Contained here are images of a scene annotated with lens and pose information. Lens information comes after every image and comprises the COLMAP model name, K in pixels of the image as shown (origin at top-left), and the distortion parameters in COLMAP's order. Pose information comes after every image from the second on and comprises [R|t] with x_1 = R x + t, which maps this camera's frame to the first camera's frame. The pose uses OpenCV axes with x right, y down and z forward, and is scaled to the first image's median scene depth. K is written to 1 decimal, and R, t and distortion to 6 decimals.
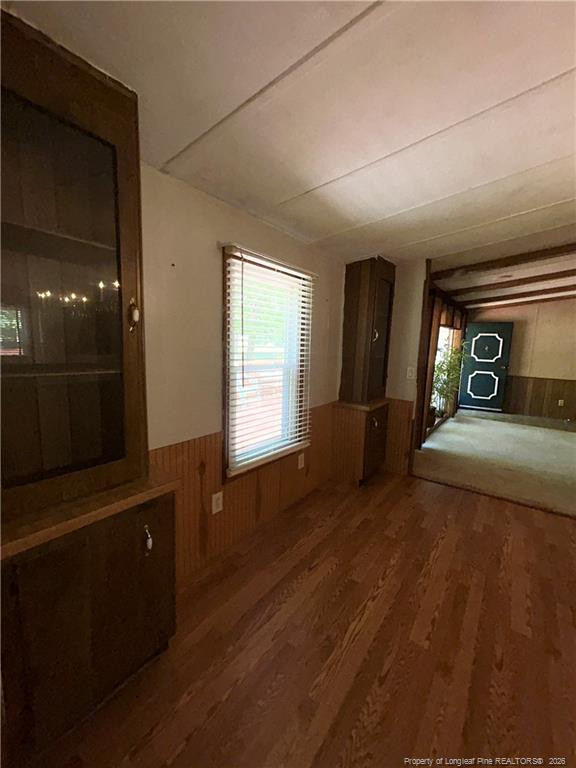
lens RADIAL K [[312.6, 0, 290.3], [0, 312.6, 382.9], [0, 0, 1]] dist [0.005466, 0.000972]
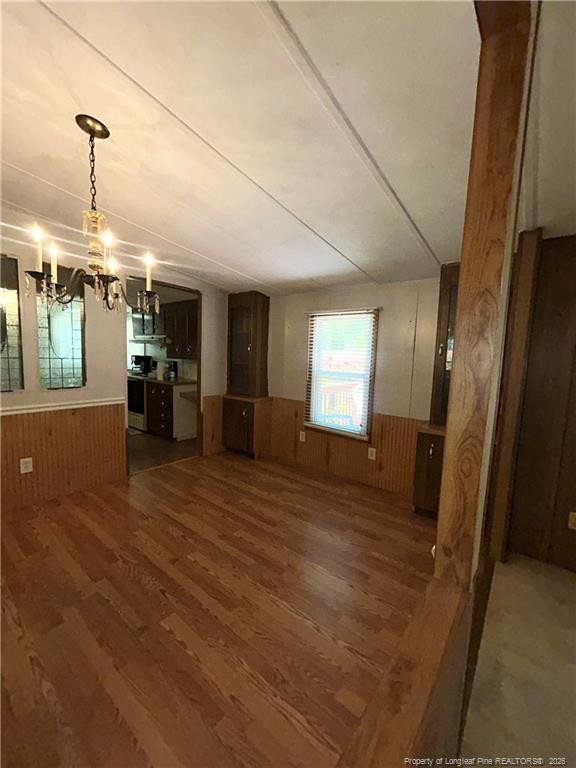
lens RADIAL K [[312.6, 0, 290.3], [0, 312.6, 382.9], [0, 0, 1]] dist [0.005466, 0.000972]
pose [[-0.035911, 0.076959, -0.996387, 1.771588], [-0.152199, 0.984979, 0.081564, -0.112409], [0.987697, 0.154578, -0.023659, 0.923786]]
